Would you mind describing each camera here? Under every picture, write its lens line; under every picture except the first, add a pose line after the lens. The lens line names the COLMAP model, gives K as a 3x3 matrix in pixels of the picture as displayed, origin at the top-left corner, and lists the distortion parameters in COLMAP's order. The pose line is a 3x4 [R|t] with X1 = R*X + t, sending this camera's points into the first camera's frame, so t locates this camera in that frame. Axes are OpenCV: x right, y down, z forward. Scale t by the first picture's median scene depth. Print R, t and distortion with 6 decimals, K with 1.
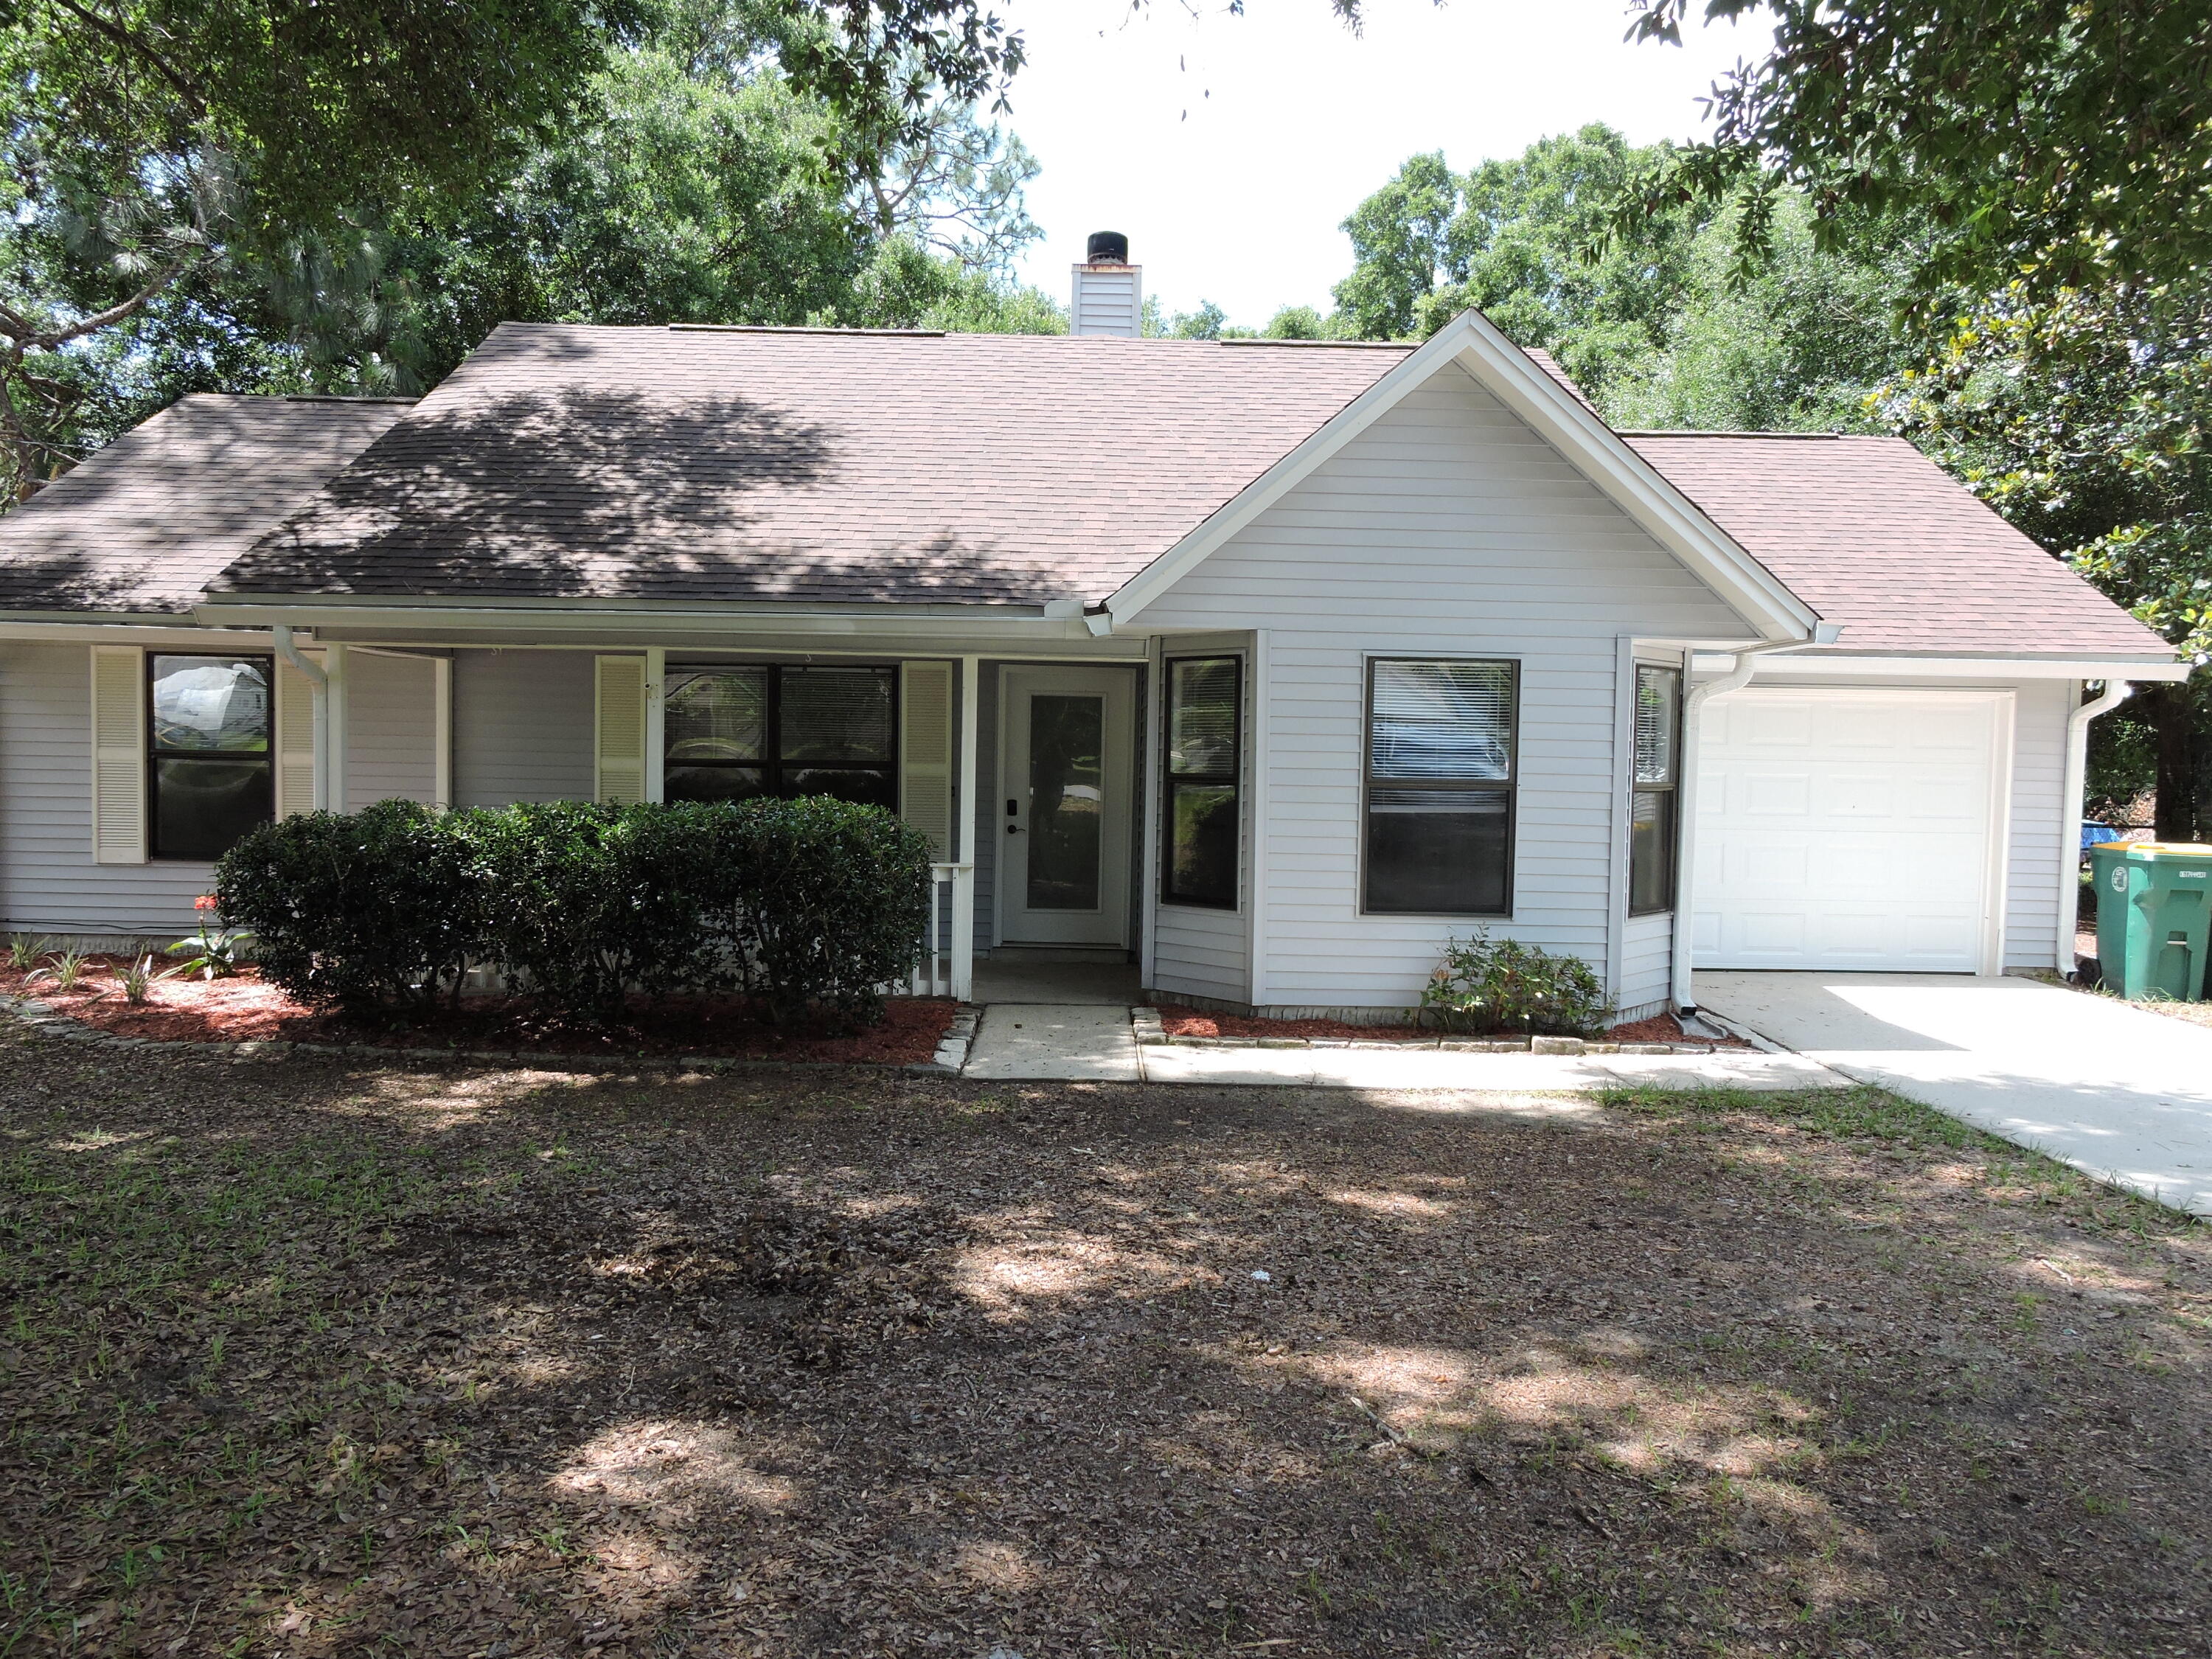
lens RADIAL K [[1606.6, 0, 1152.1], [0, 1606.6, 840.8], [0, 0, 1]] dist [-0.002848, 0.002875]
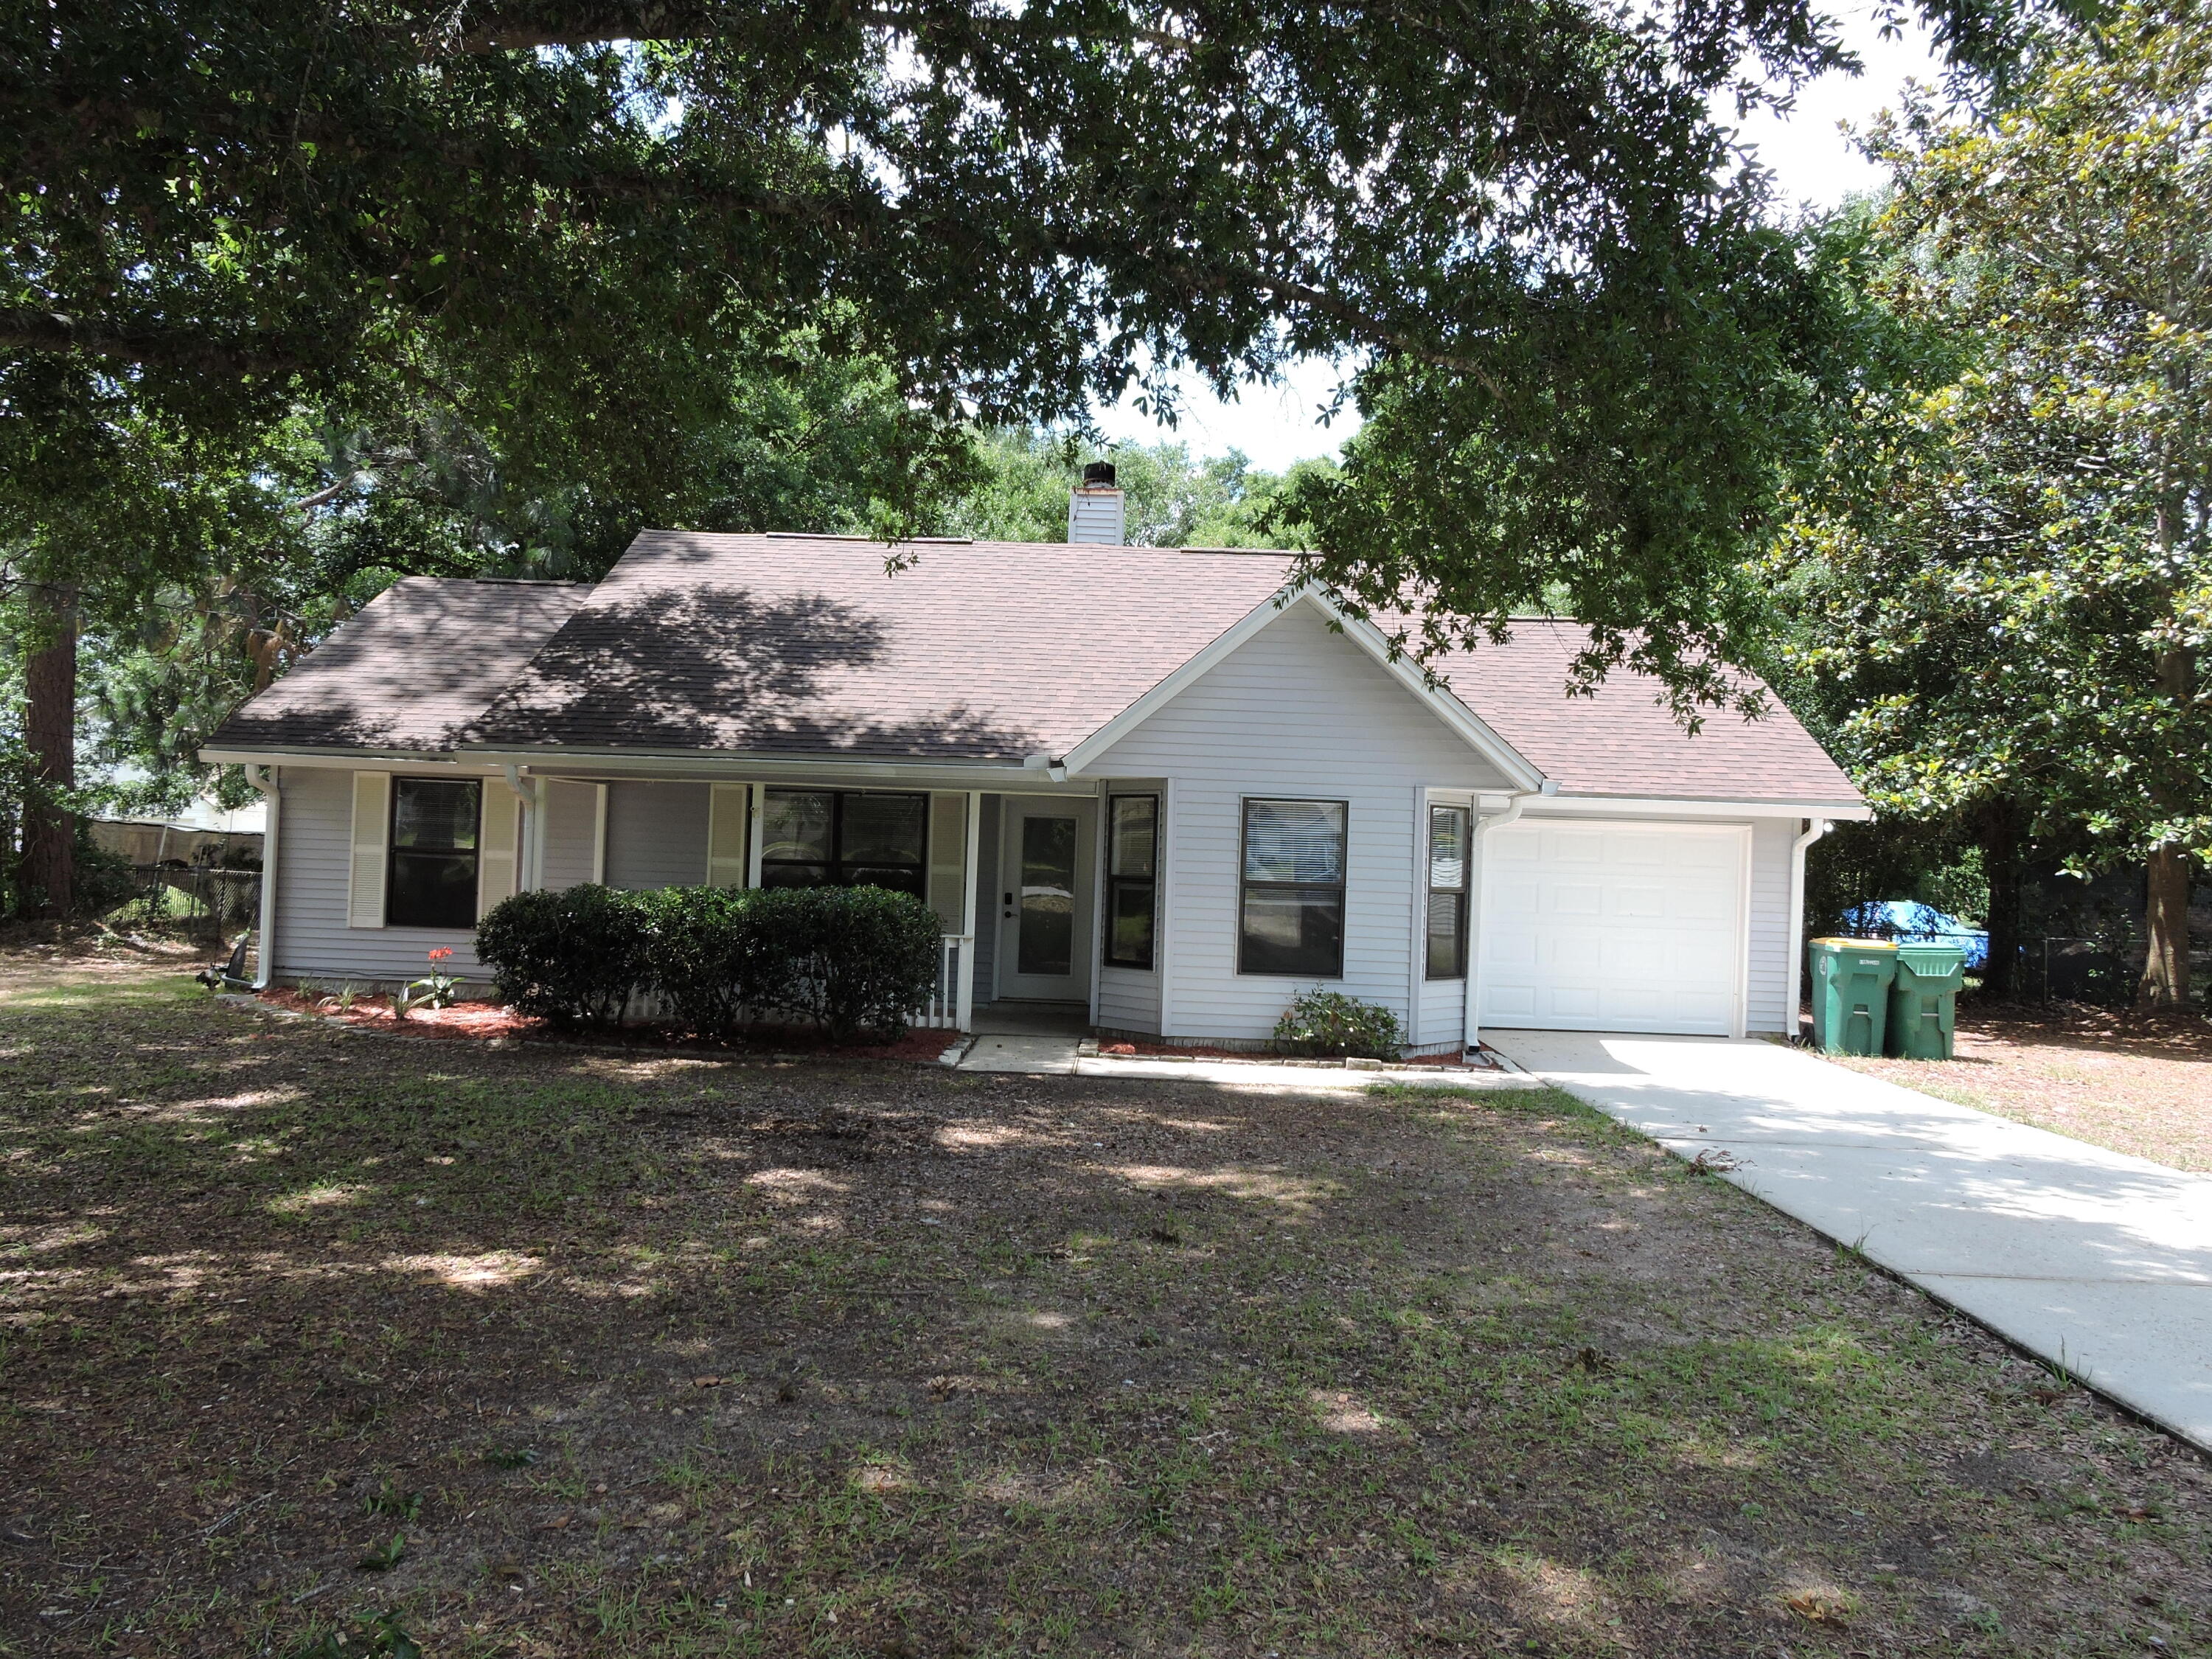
lens RADIAL K [[1606.6, 0, 1105.2], [0, 1606.6, 829.3], [0, 0, 1]] dist [-0.002848, 0.002875]
pose [[0.998210, 0.015280, -0.057817, 0.086537], [-0.019502, 0.997129, -0.073173, 0.022489], [0.056533, 0.074169, 0.995642, -0.423547]]
